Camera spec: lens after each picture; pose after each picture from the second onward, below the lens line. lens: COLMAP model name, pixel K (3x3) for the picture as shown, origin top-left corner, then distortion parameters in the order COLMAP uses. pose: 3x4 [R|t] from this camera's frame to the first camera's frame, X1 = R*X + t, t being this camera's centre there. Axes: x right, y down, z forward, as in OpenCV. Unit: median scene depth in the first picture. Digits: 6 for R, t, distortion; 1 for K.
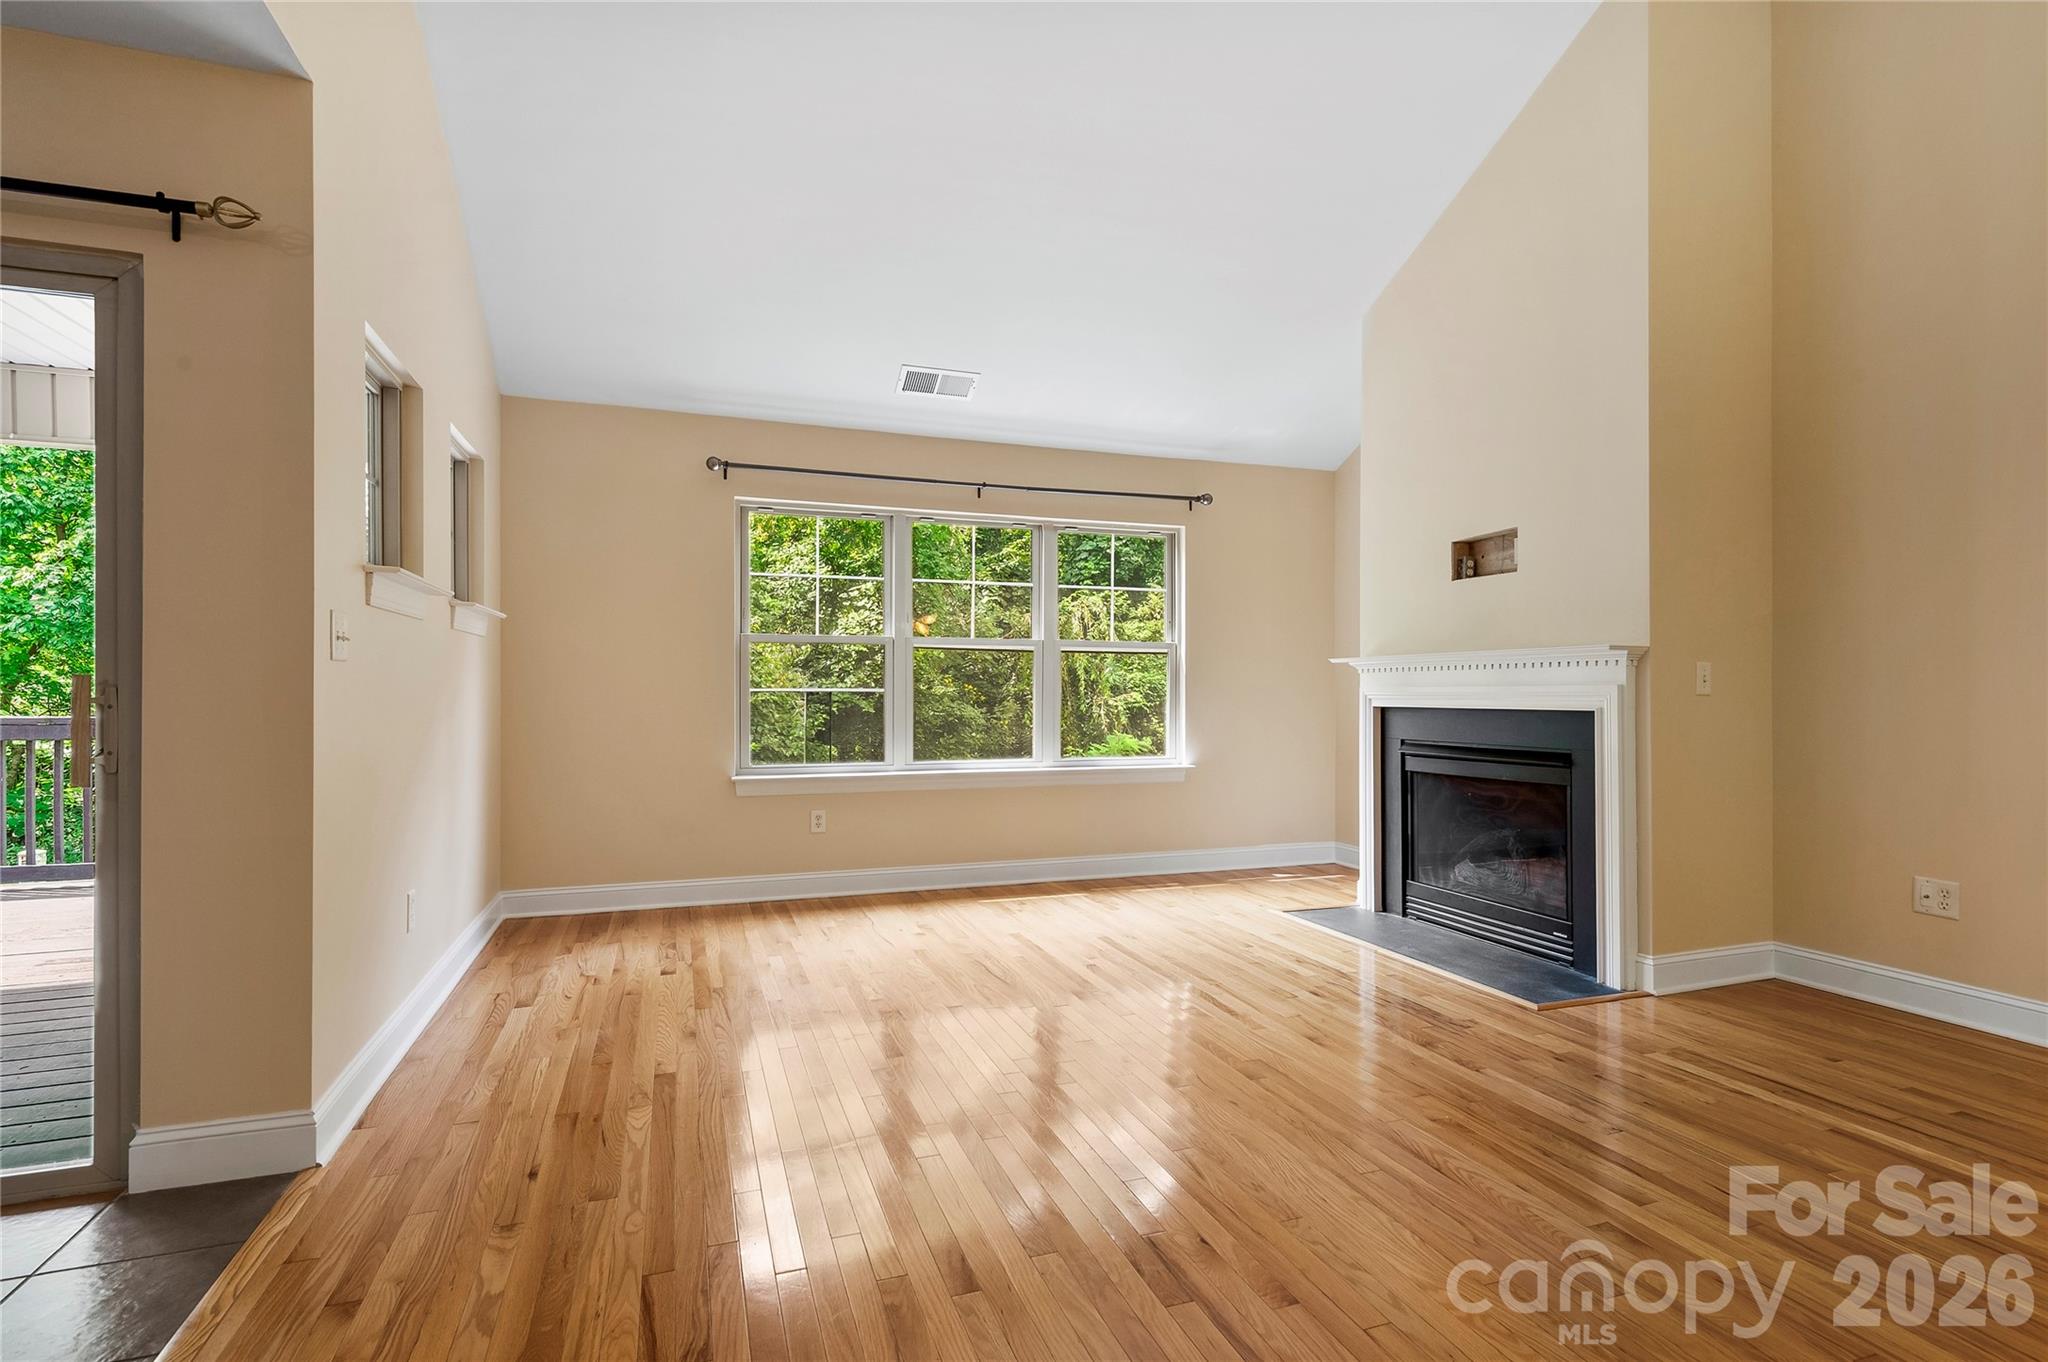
lens RADIAL K [[983.1, 0, 1018.8], [0, 983.1, 687.2], [0, 0, 1]] dist [0.010375, -0.000326]
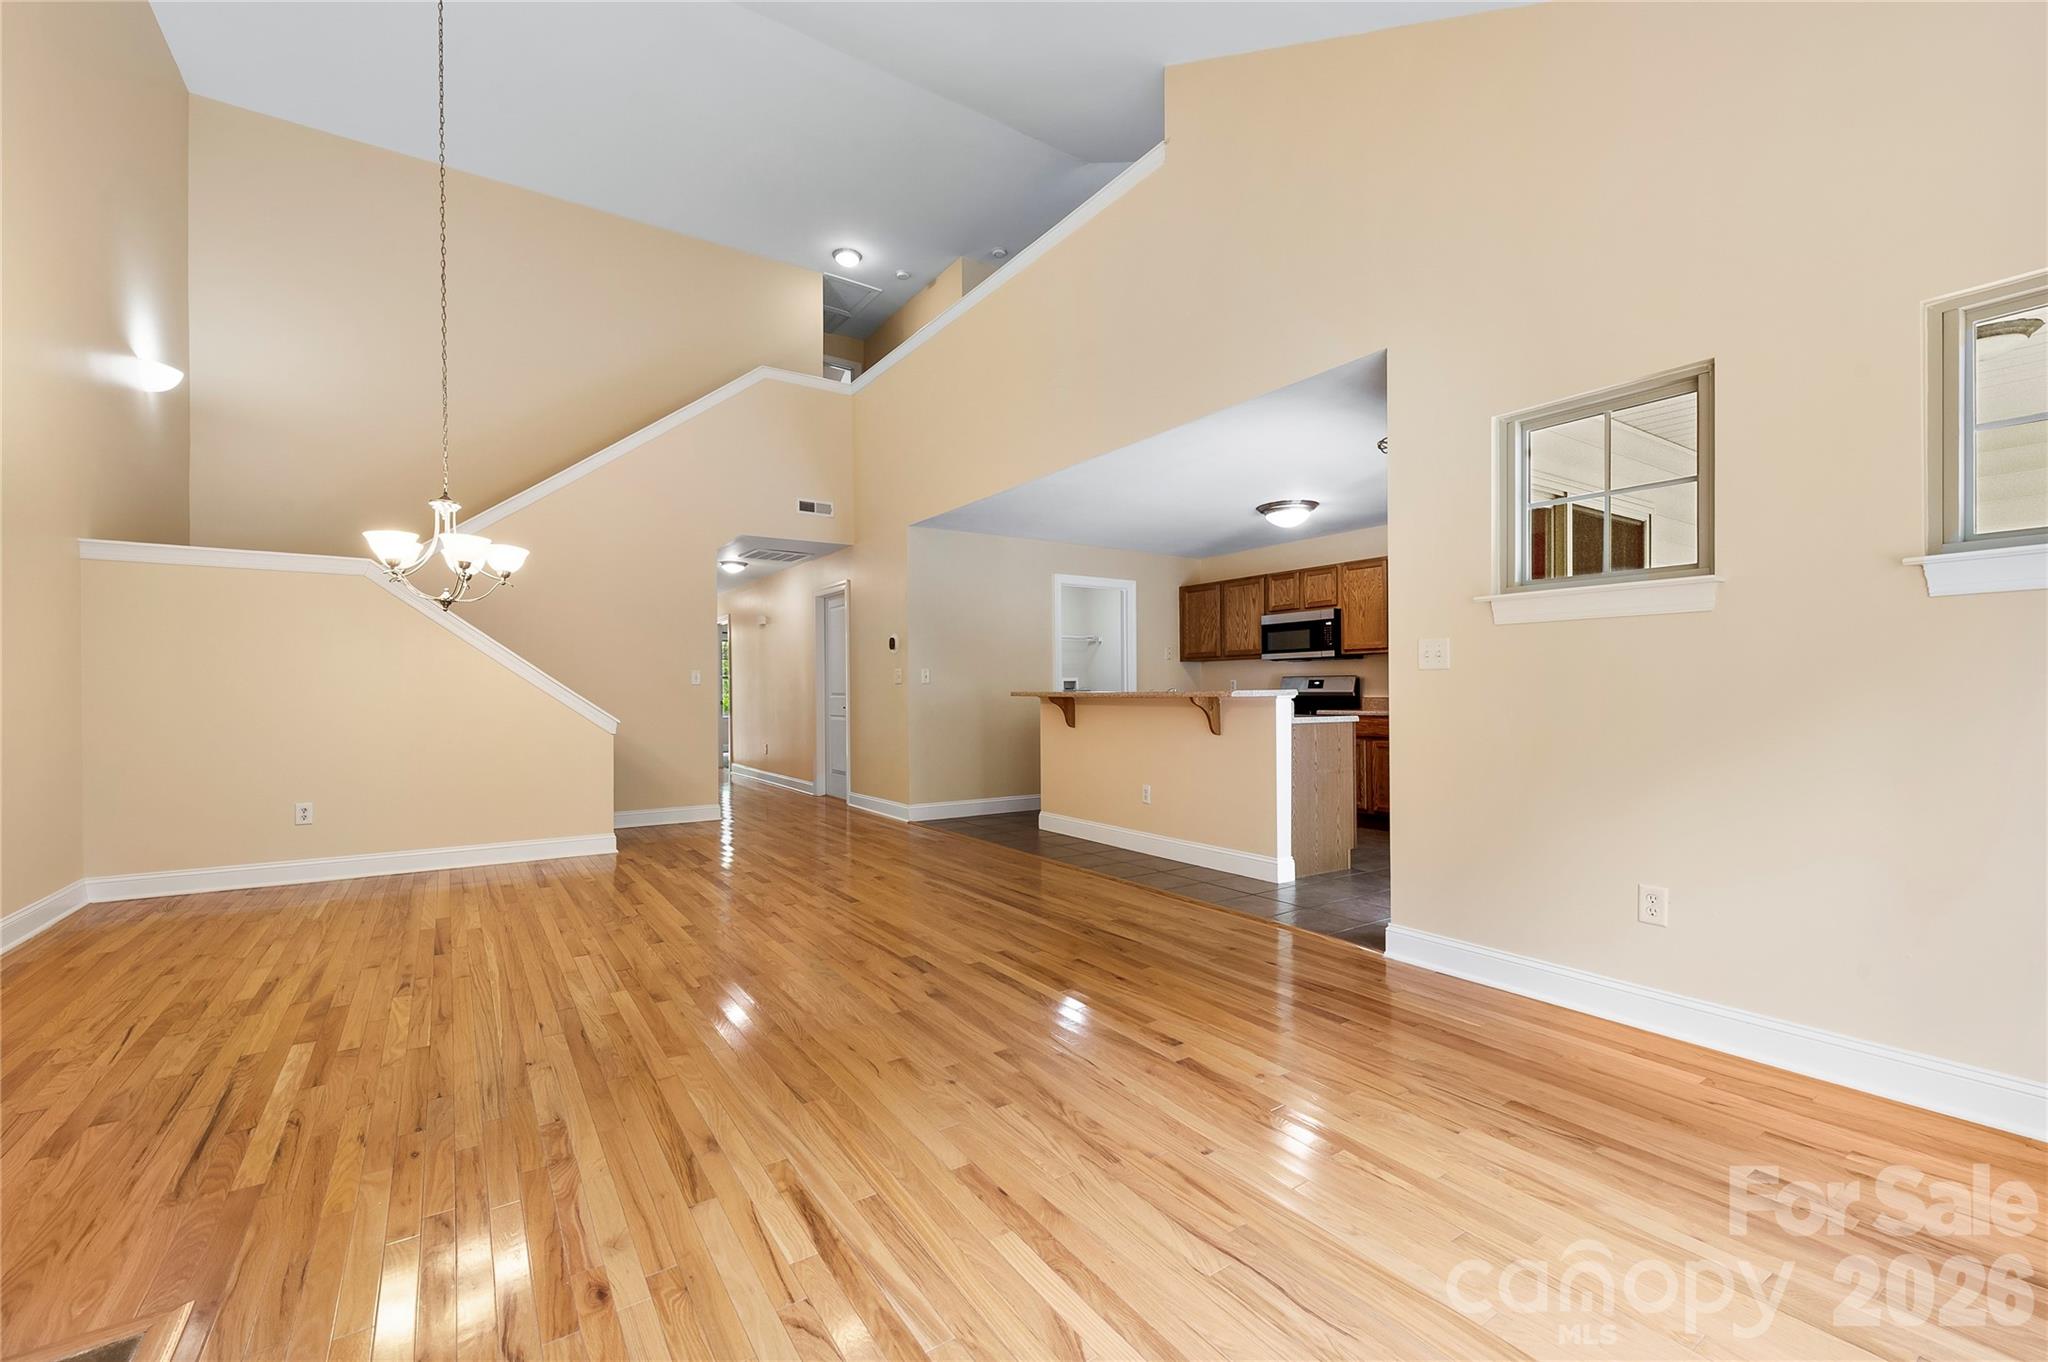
lens RADIAL K [[847.6, 0, 1024.7], [0, 847.6, 686.7], [0, 0, 1]] dist [0.016817, -0.000354]
pose [[-0.965556, 0.002812, -0.260182, 0.164576], [0.005052, 0.999956, -0.007940, 0.004759], [0.260148, -0.008981, -0.965527, 1.179720]]
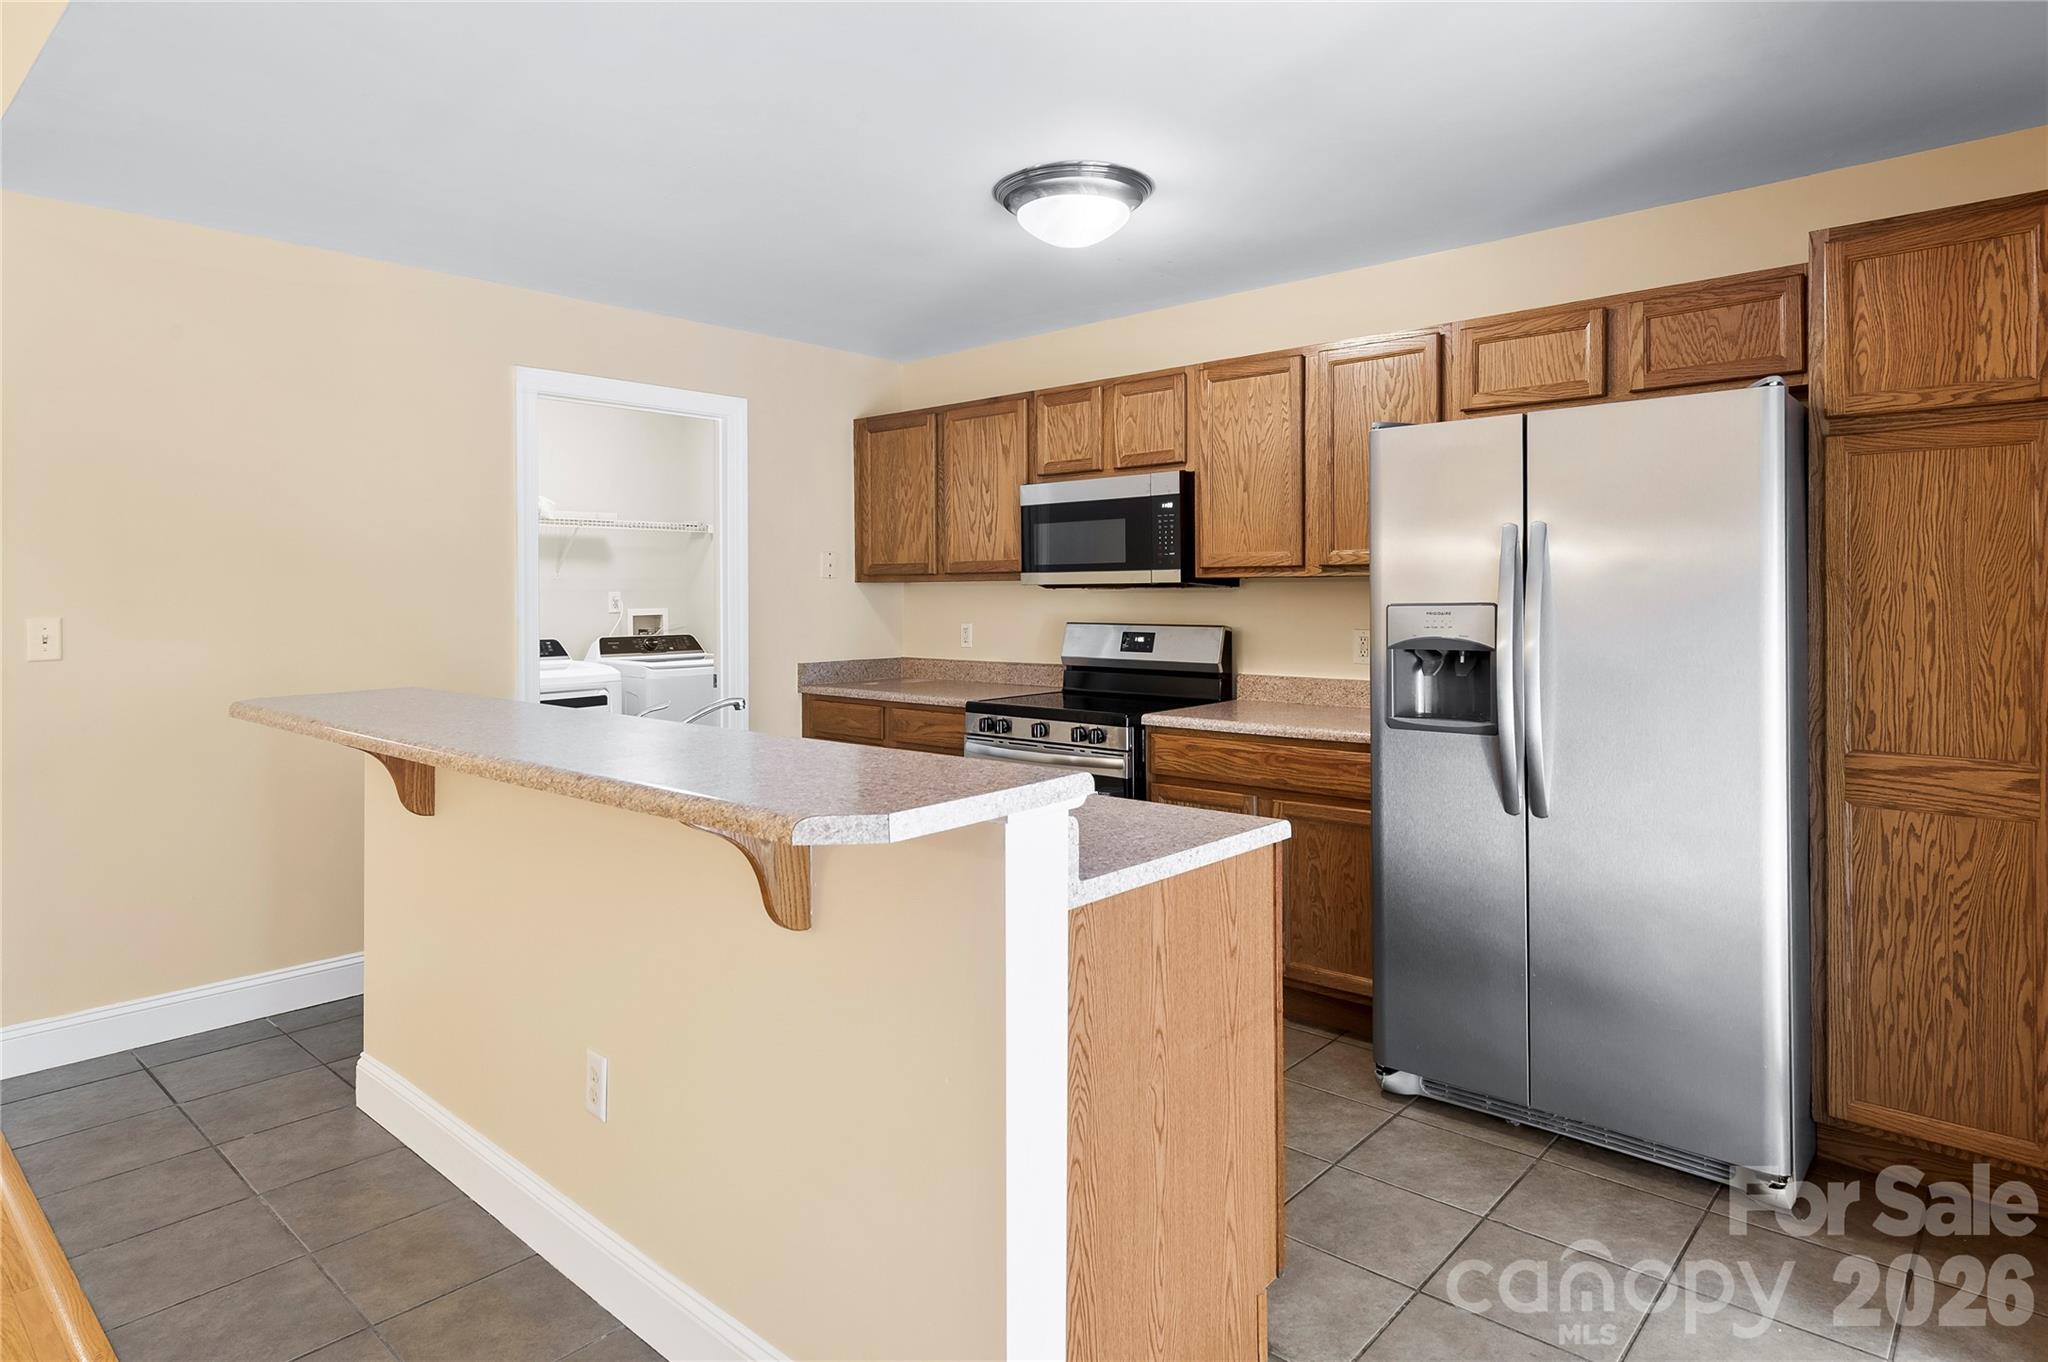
lens RADIAL K [[1143.3, 0, 1019.9], [0, 1143.3, 597.1], [0, 0, 1]] dist [0.007778, -0.003937]
pose [[-0.875831, 0.006130, -0.482580, -0.265662], [0.004804, 0.999981, 0.003984, -0.056018], [0.482595, 0.001171, -0.875843, 0.518926]]
